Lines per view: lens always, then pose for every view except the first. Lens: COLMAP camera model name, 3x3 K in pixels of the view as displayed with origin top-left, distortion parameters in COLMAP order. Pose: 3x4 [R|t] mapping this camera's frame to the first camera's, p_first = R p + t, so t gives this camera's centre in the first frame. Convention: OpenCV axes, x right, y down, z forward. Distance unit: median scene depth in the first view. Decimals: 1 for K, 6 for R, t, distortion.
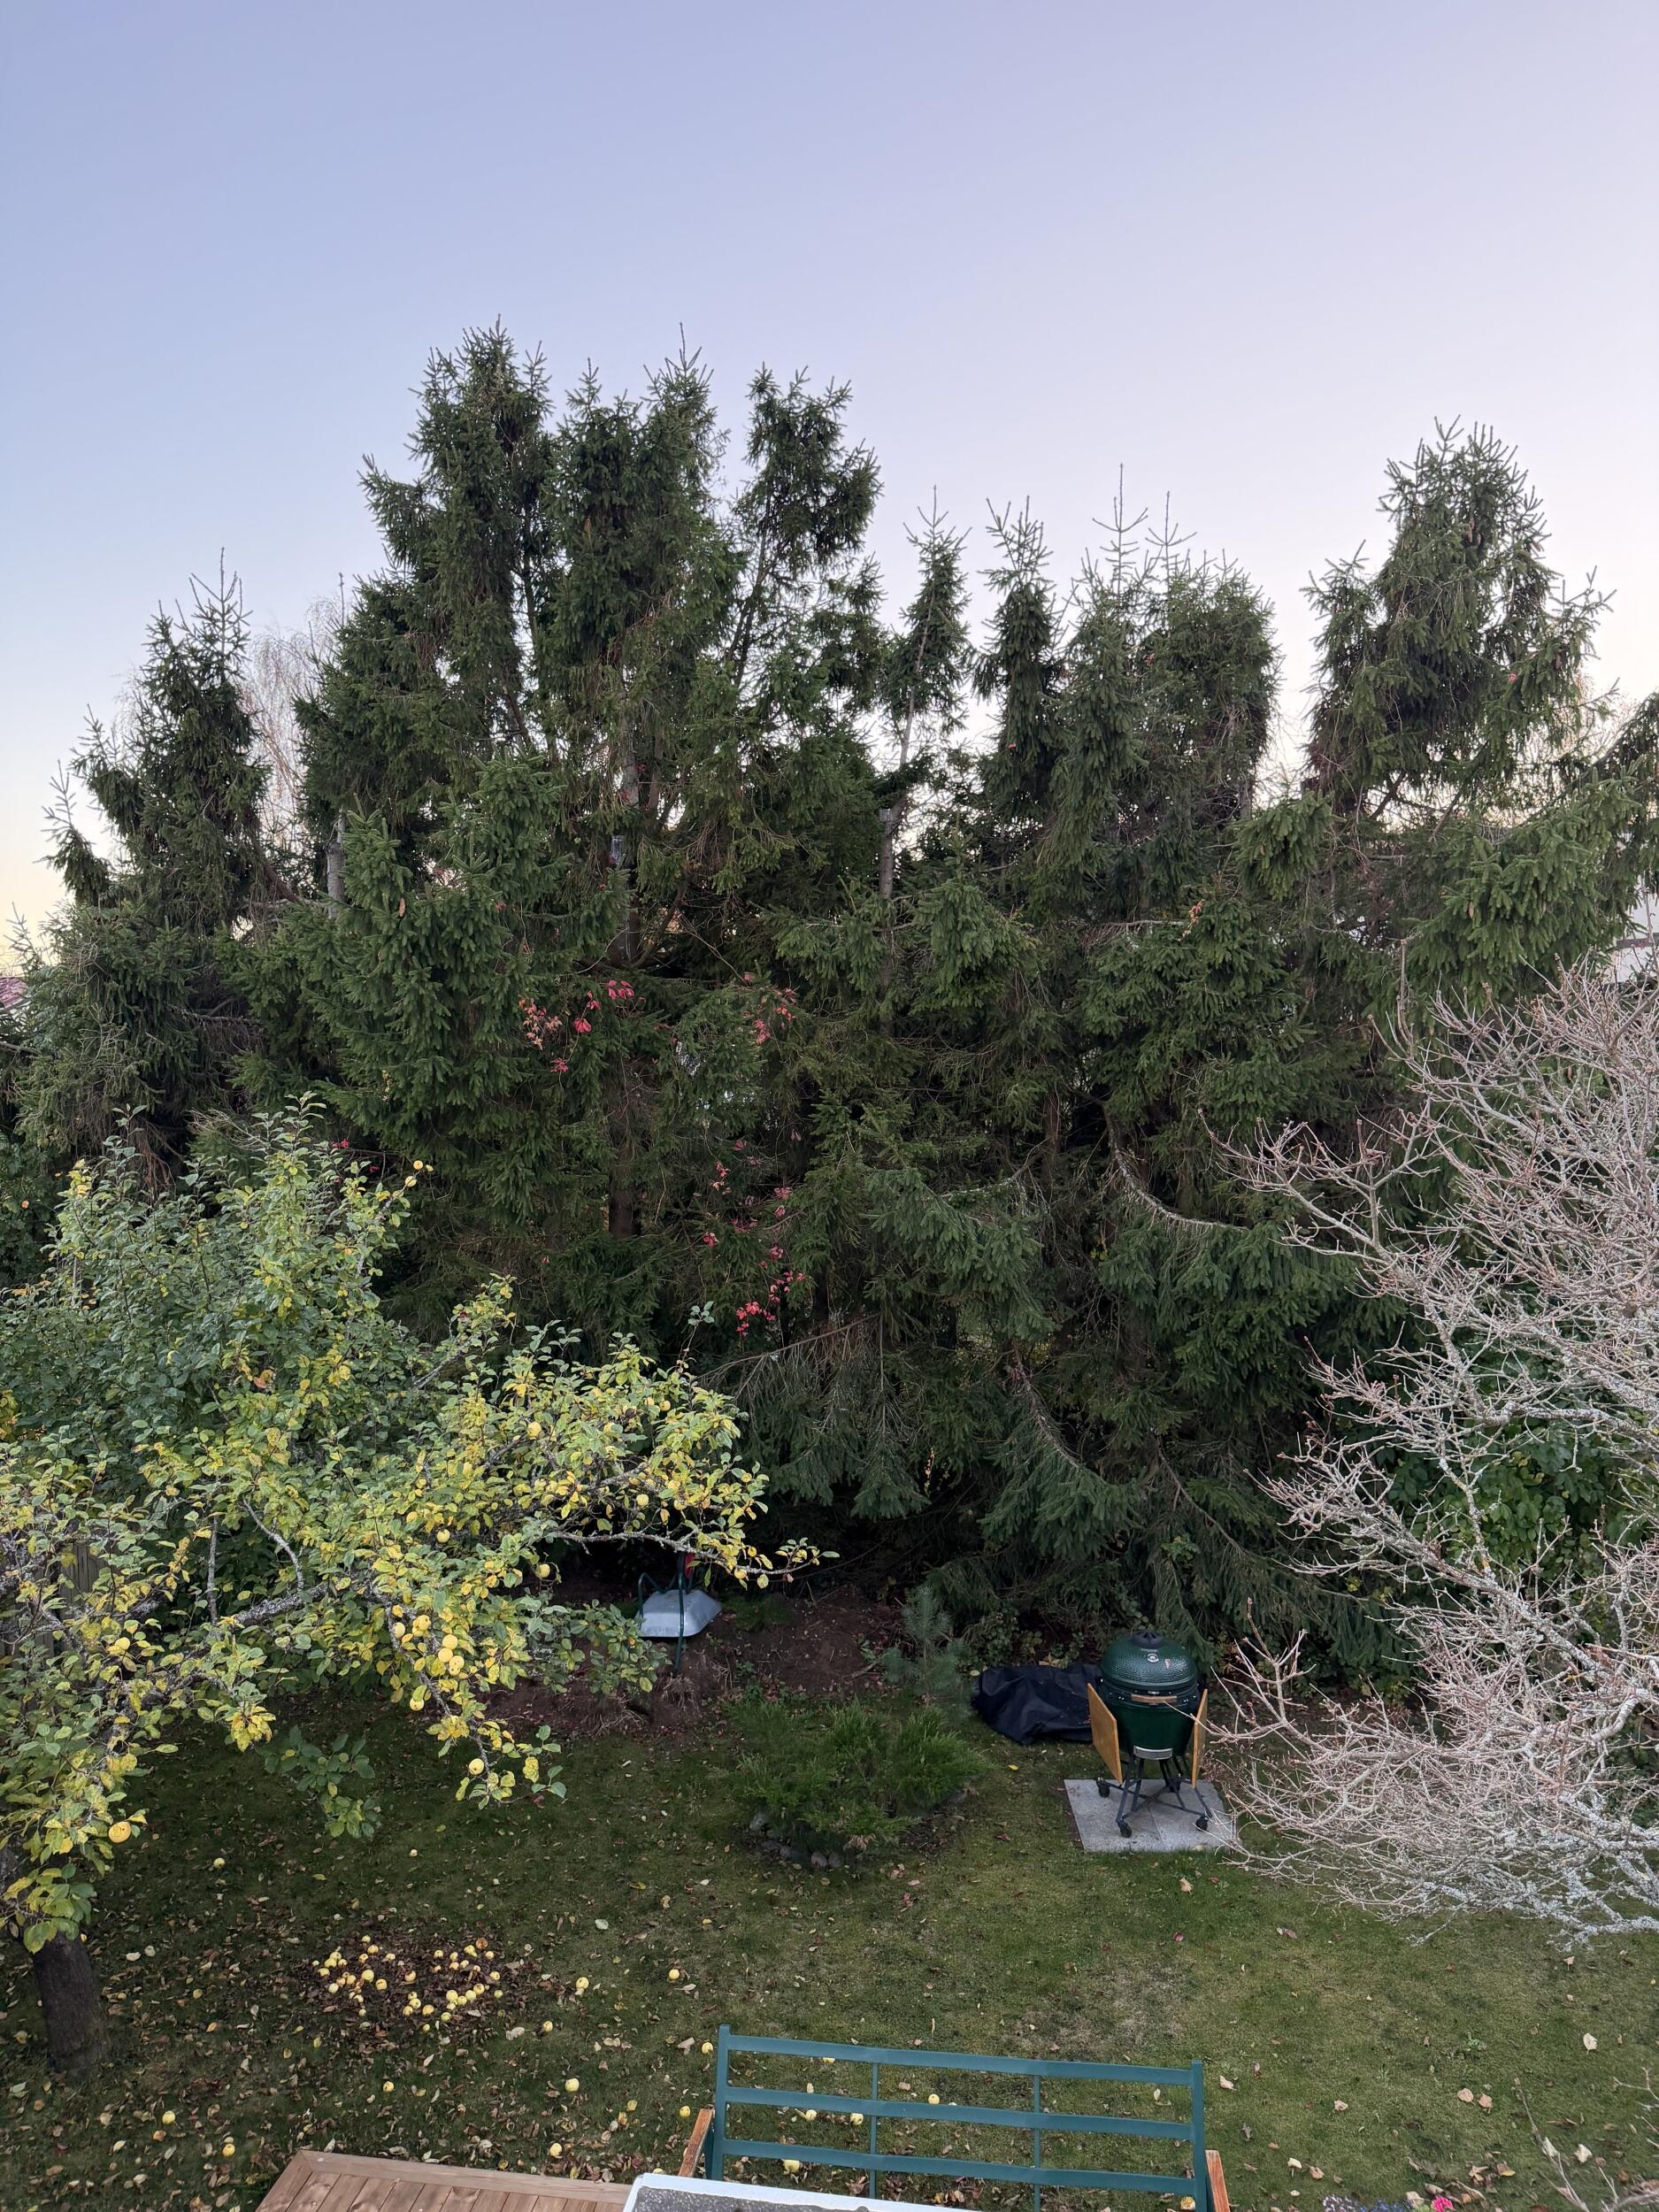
lens RADIAL K [[1548.8, 0, 832.6], [0, 1548.8, 1107.7], [0, 0, 1]] dist [-0.011962, -0.004146]
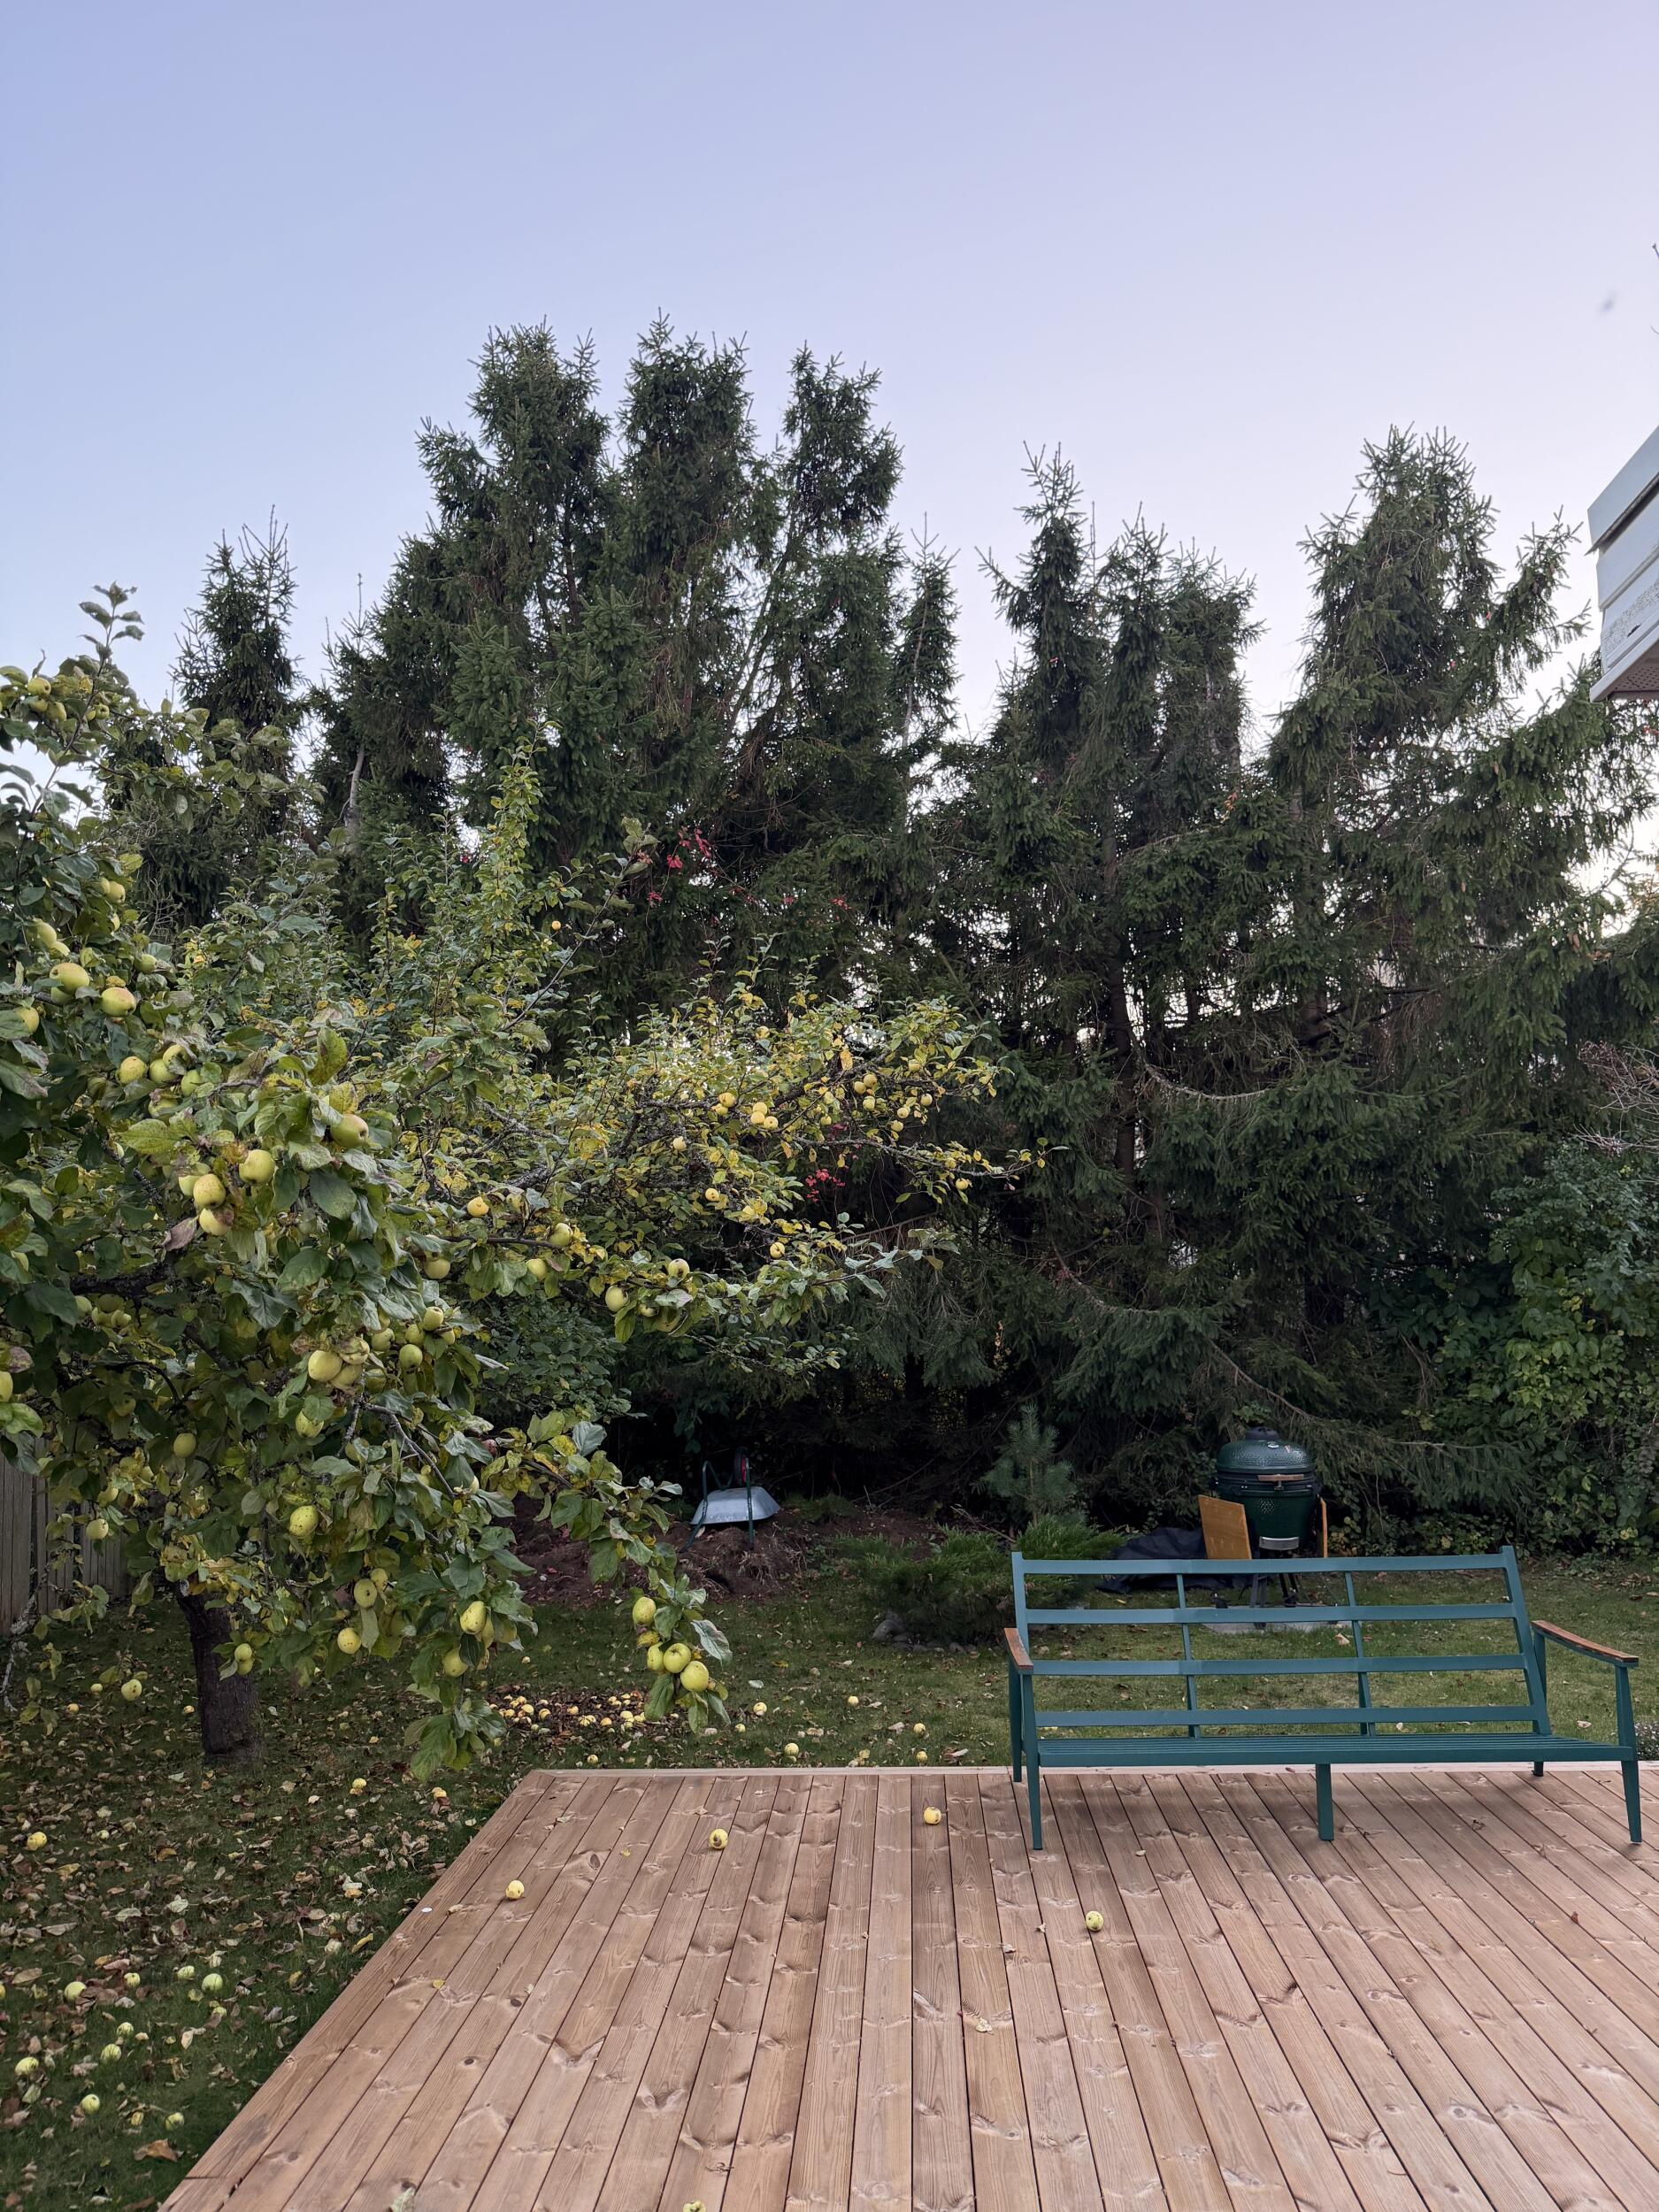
lens RADIAL K [[1548.8, 0, 822.9], [0, 1548.8, 1105.1], [0, 0, 1]] dist [-0.011962, -0.004146]
pose [[0.995451, 0.000279, 0.095278, -0.133262], [0.015024, 0.987026, -0.159859, 0.222405], [-0.094087, 0.160563, 0.982531, 0.008505]]
